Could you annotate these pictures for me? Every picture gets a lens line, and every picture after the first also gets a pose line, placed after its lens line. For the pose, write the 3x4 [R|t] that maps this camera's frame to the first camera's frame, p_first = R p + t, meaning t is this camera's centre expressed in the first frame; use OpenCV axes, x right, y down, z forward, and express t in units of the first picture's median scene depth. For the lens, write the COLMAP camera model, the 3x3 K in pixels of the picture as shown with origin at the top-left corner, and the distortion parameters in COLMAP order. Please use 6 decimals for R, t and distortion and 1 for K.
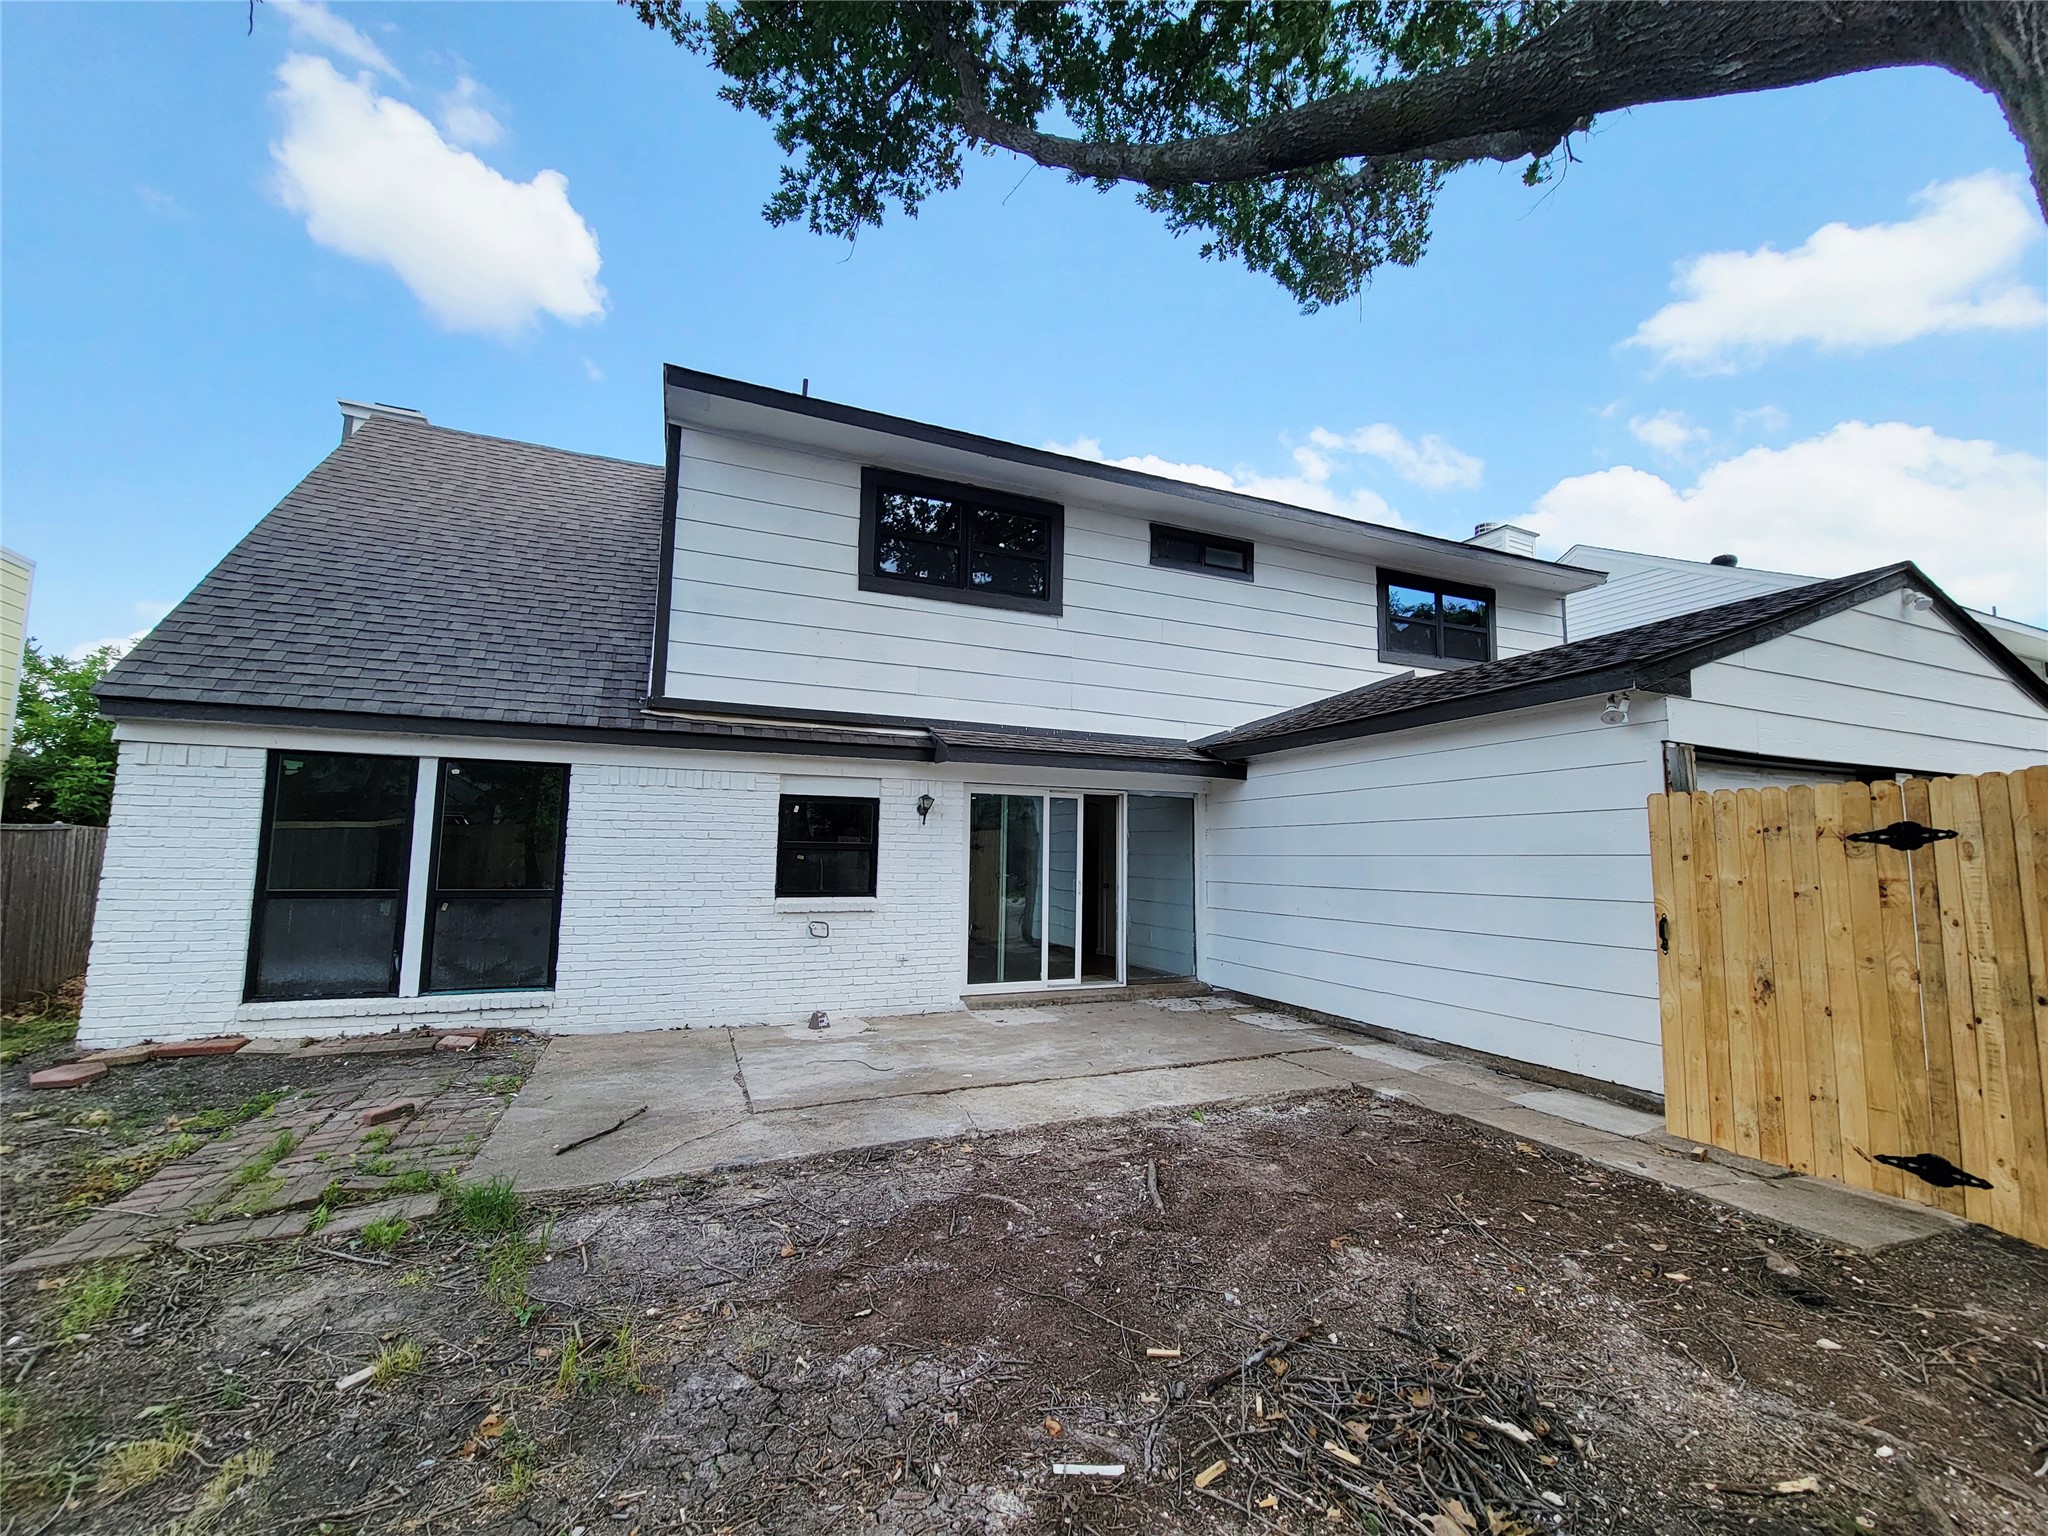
lens RADIAL K [[836.6, 0, 1022.7], [0, 836.6, 774.7], [0, 0, 1]] dist [-0.000003, -0.000672]
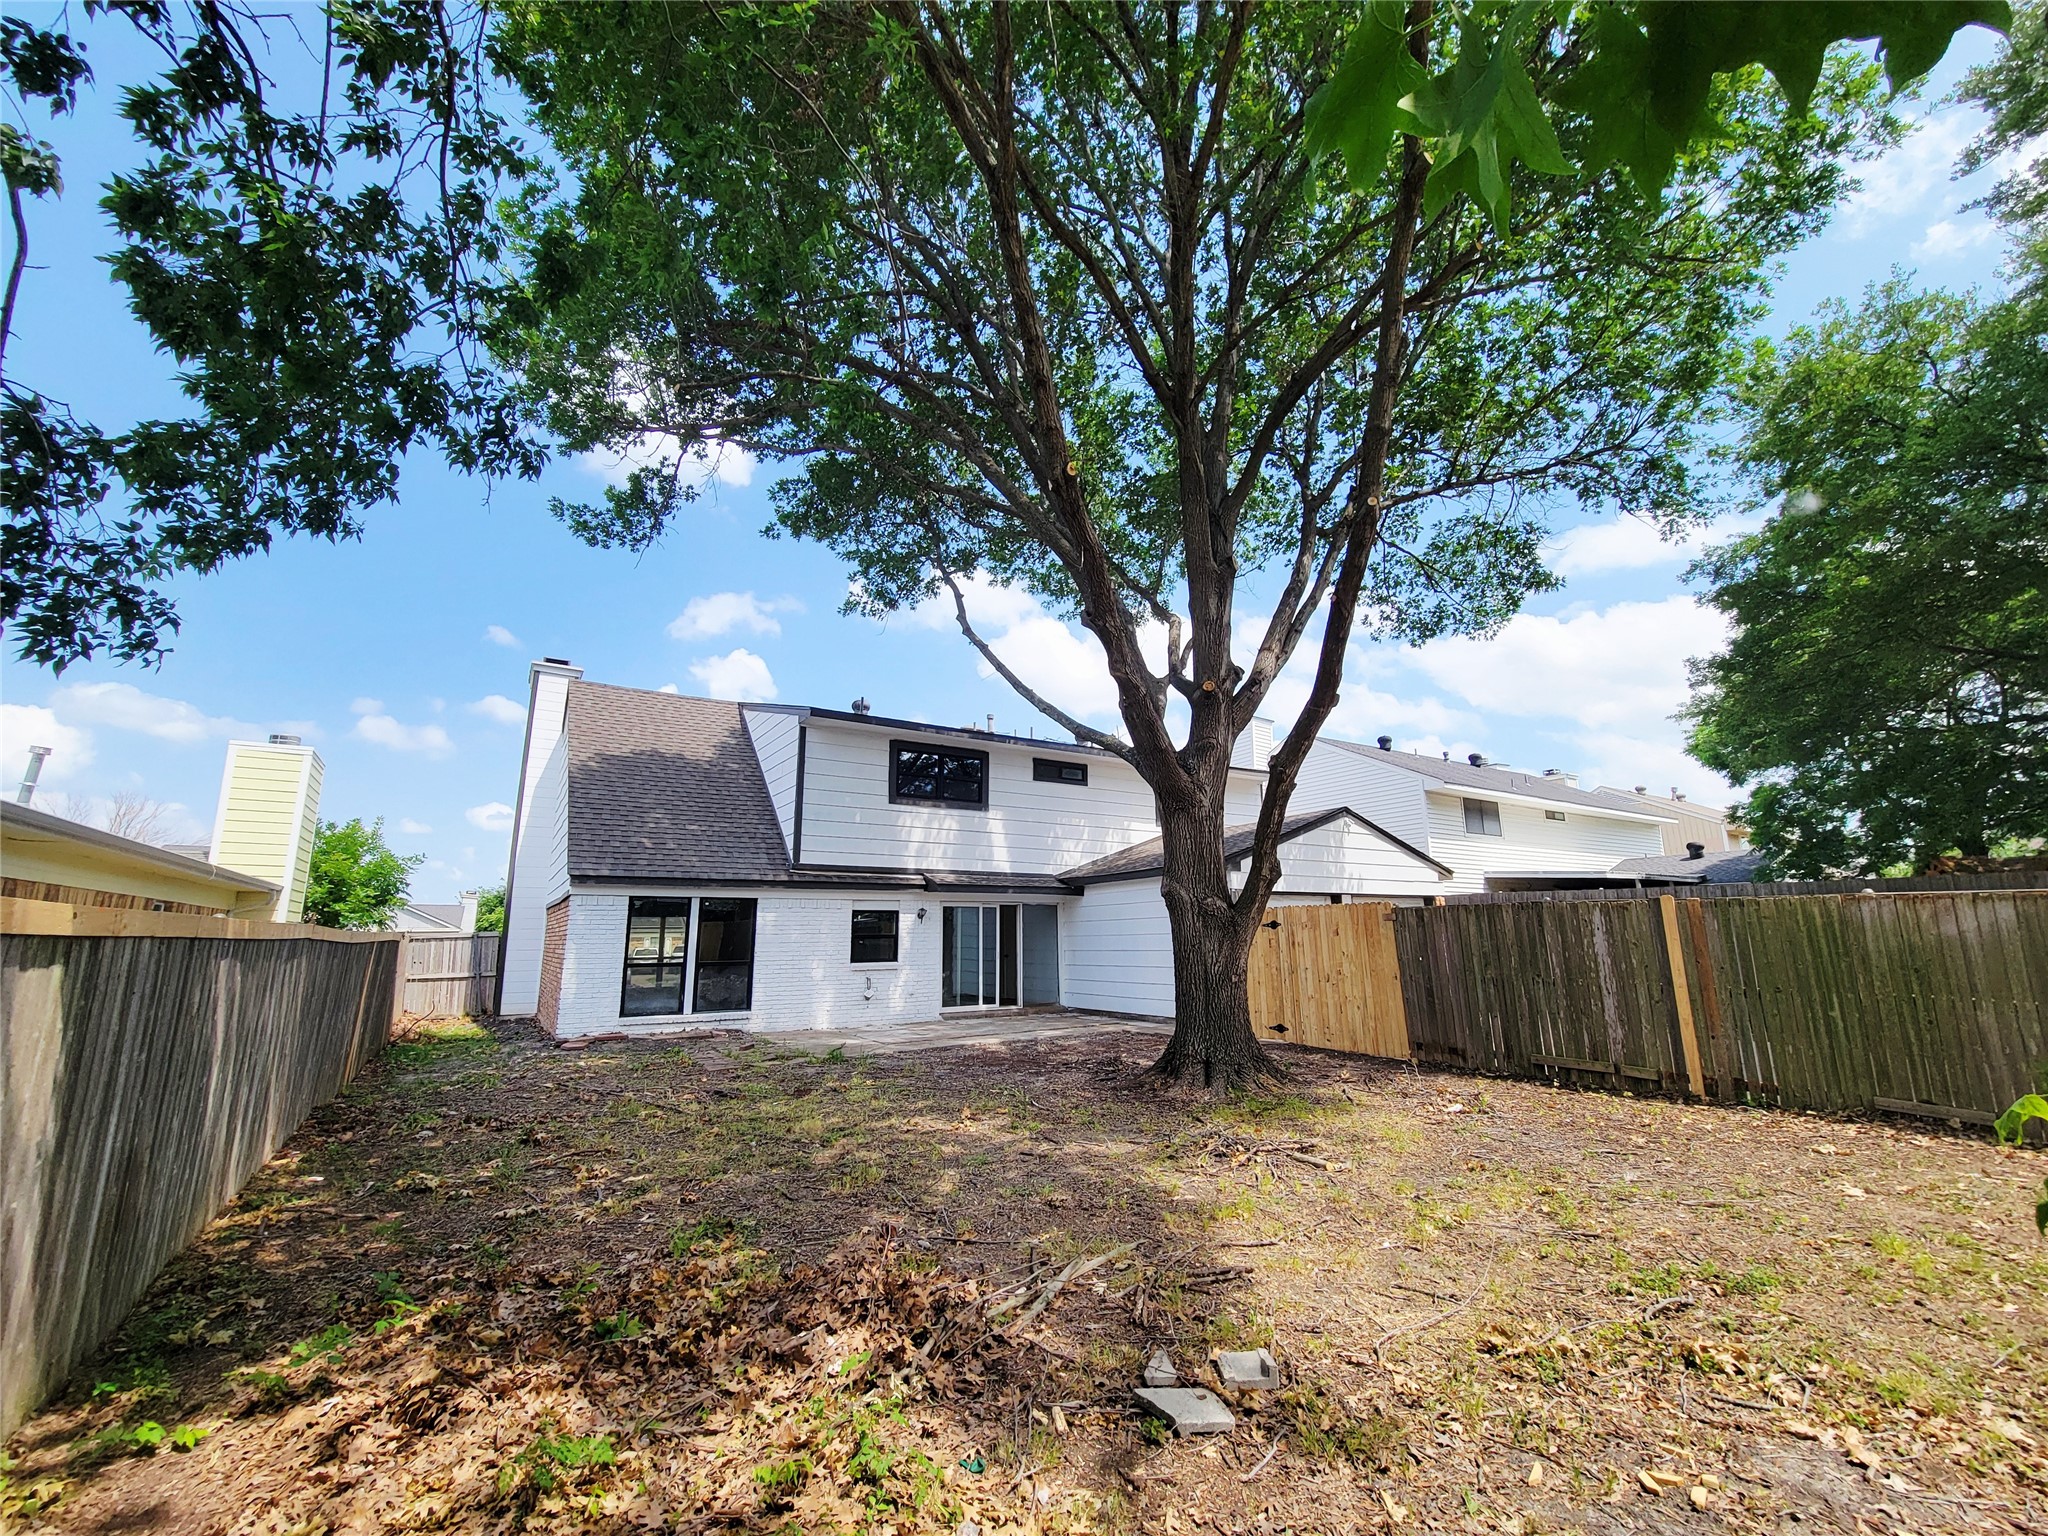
lens RADIAL K [[836.6, 0, 1021.6], [0, 836.6, 762.1], [0, 0, 1]] dist [-0.000003, -0.000672]
pose [[0.987839, 0.007227, 0.155314, -0.188492], [0.010304, 0.993680, -0.111773, -0.092405], [-0.155140, 0.112014, 0.981521, -0.972124]]
